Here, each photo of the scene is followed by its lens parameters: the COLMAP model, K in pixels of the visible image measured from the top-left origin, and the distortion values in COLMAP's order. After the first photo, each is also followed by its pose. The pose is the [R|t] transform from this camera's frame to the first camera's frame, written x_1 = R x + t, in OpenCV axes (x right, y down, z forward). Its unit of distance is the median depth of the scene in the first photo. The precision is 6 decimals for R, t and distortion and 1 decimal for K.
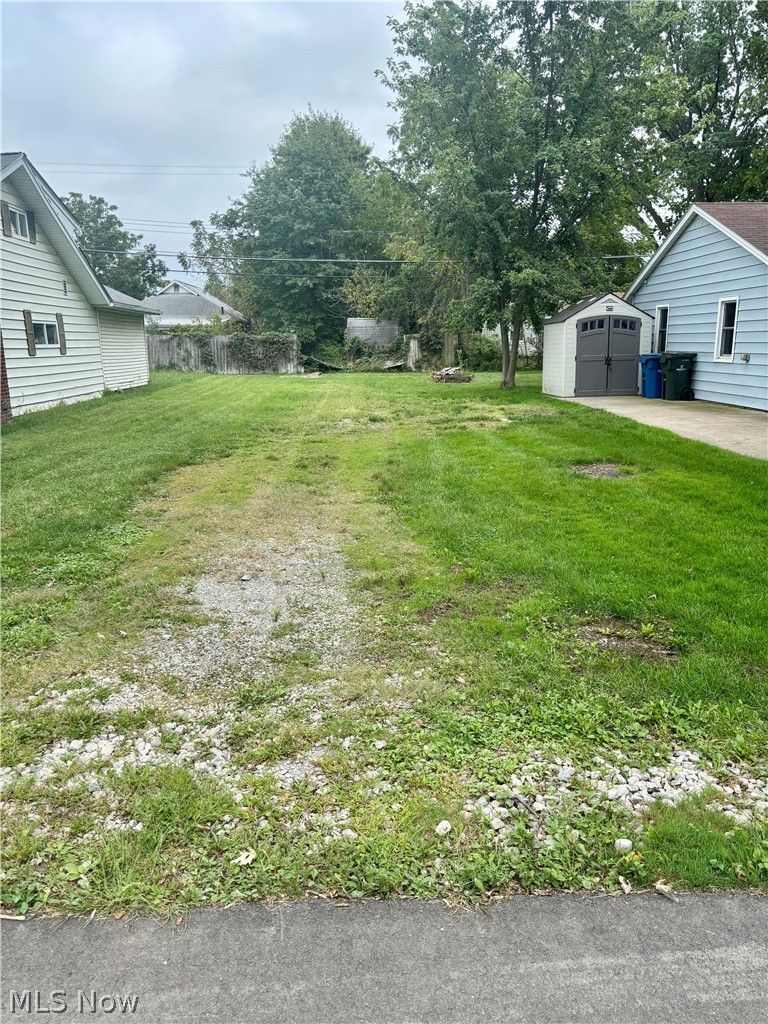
lens RADIAL K [[772.5, 0, 385.1], [0, 772.5, 509.5], [0, 0, 1]] dist [0.041503, -0.001624]
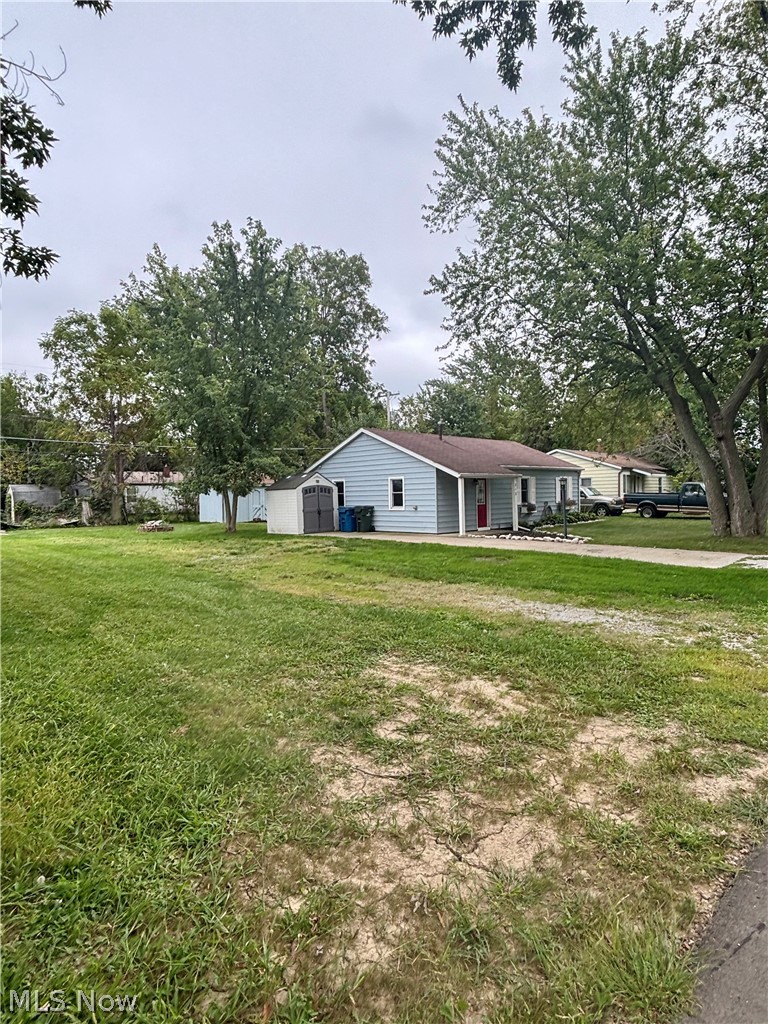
lens RADIAL K [[553.7, 0, 382.9], [0, 553.7, 513.7], [0, 0, 1]] dist [-0.004484, -0.000247]
pose [[0.735293, -0.027584, 0.677188, -0.418664], [0.156640, 0.979036, -0.130200, -0.012111], [-0.659400, 0.201810, 0.724199, 0.054066]]
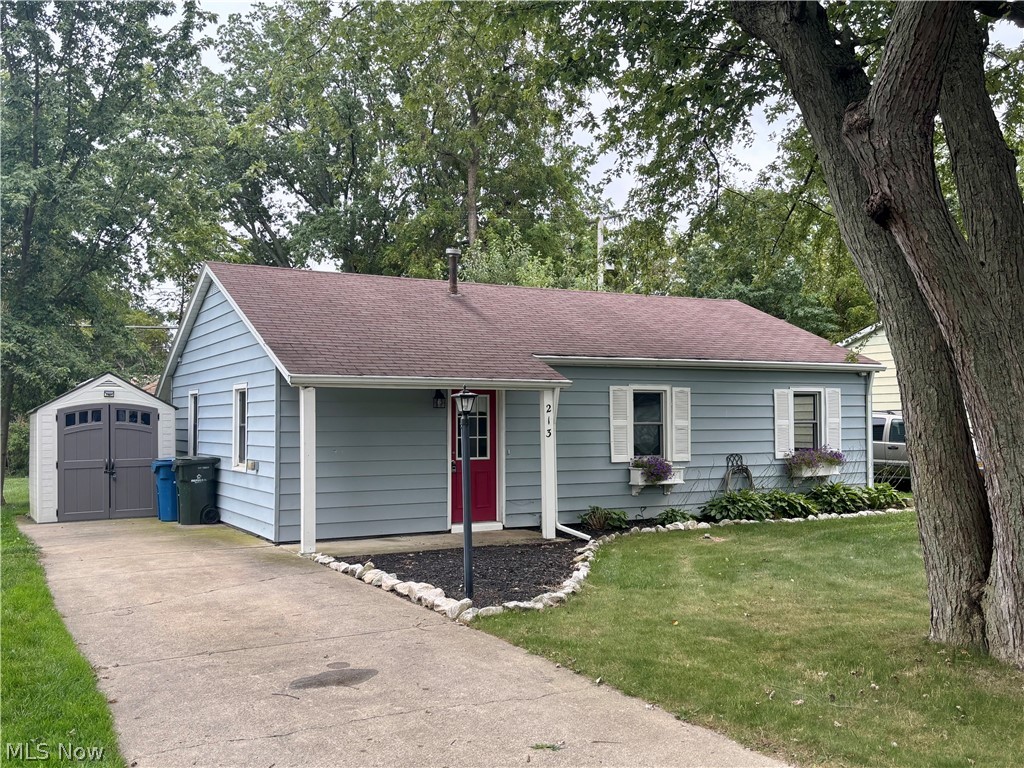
lens RADIAL K [[959.2, 0, 513.4], [0, 959.2, 387.3], [0, 0, 1]] dist [0.005129, 0.000000]
pose [[0.888710, 0.024669, 0.457805, 0.216763], [0.094025, 0.967519, -0.234662, -0.029006], [-0.448724, 0.251592, 0.857525, 0.099192]]
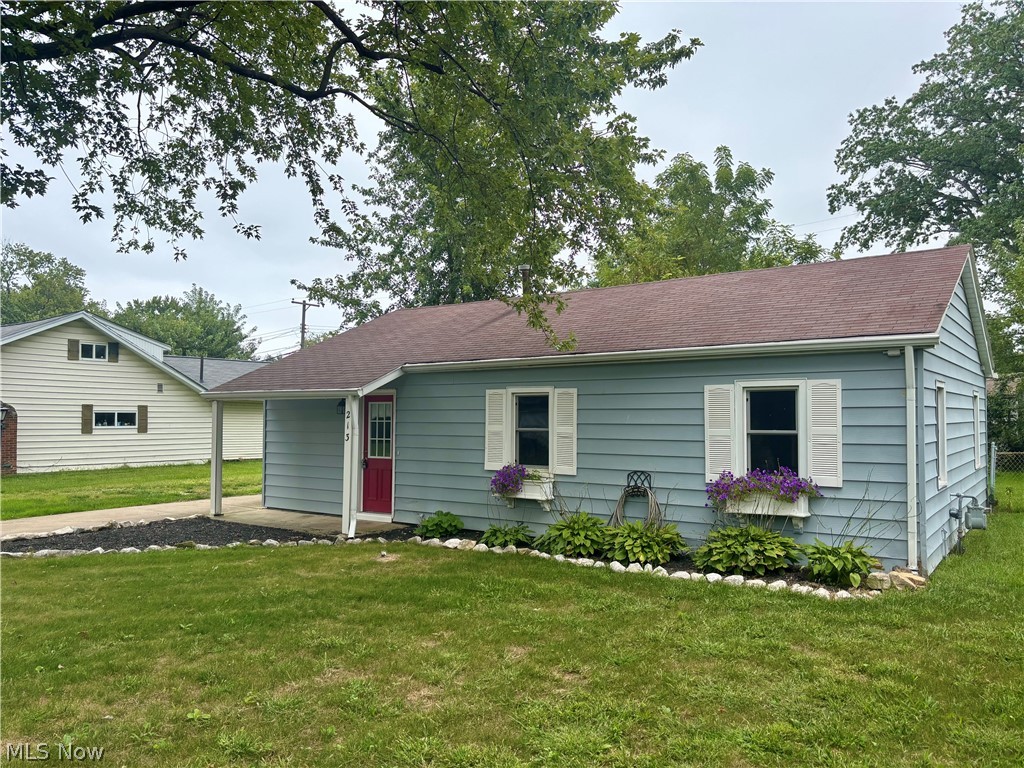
lens RADIAL K [[772.5, 0, 512.7], [0, 772.5, 379.4], [0, 0, 1]] dist [0.041503, -0.001624]
pose [[0.793125, -0.016979, -0.608822, 1.047790], [-0.148324, 0.964132, -0.220113, -0.084561], [0.590722, 0.264880, 0.762159, 0.284289]]
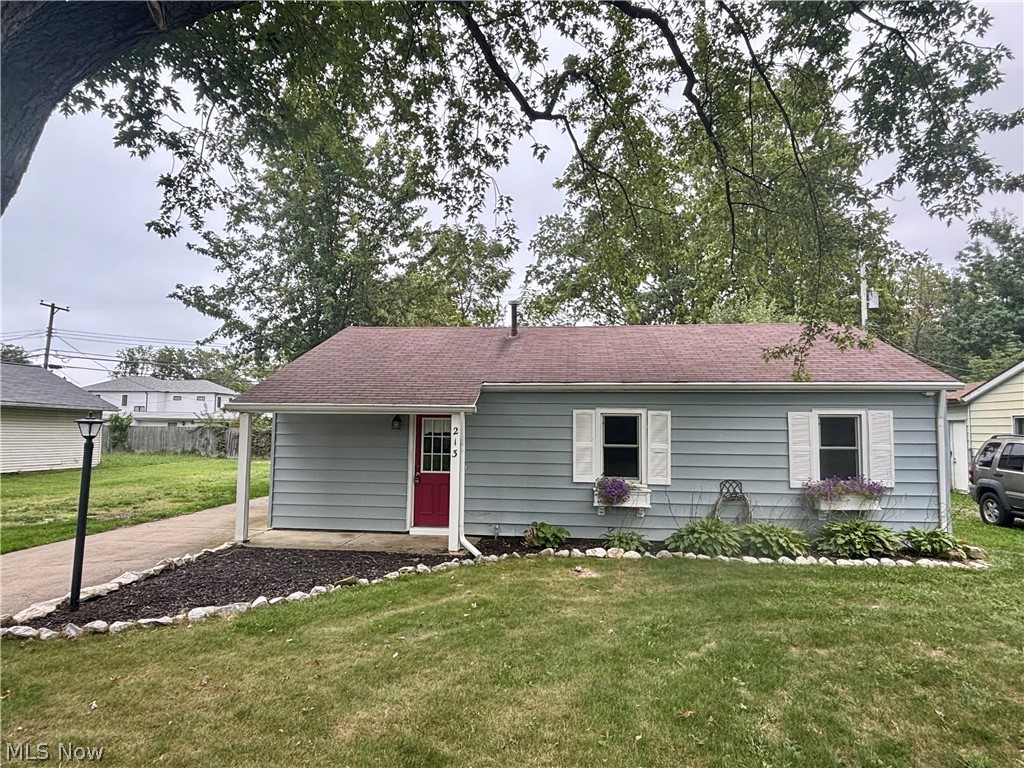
lens RADIAL K [[598.3, 0, 513.3], [0, 598.3, 381.9], [0, 0, 1]] dist [-0.008465, -0.000616]
pose [[0.990151, 0.012777, -0.139421, 0.674092], [-0.054215, 0.953126, -0.297678, -0.072093], [0.129083, 0.302304, 0.944431, 0.229206]]
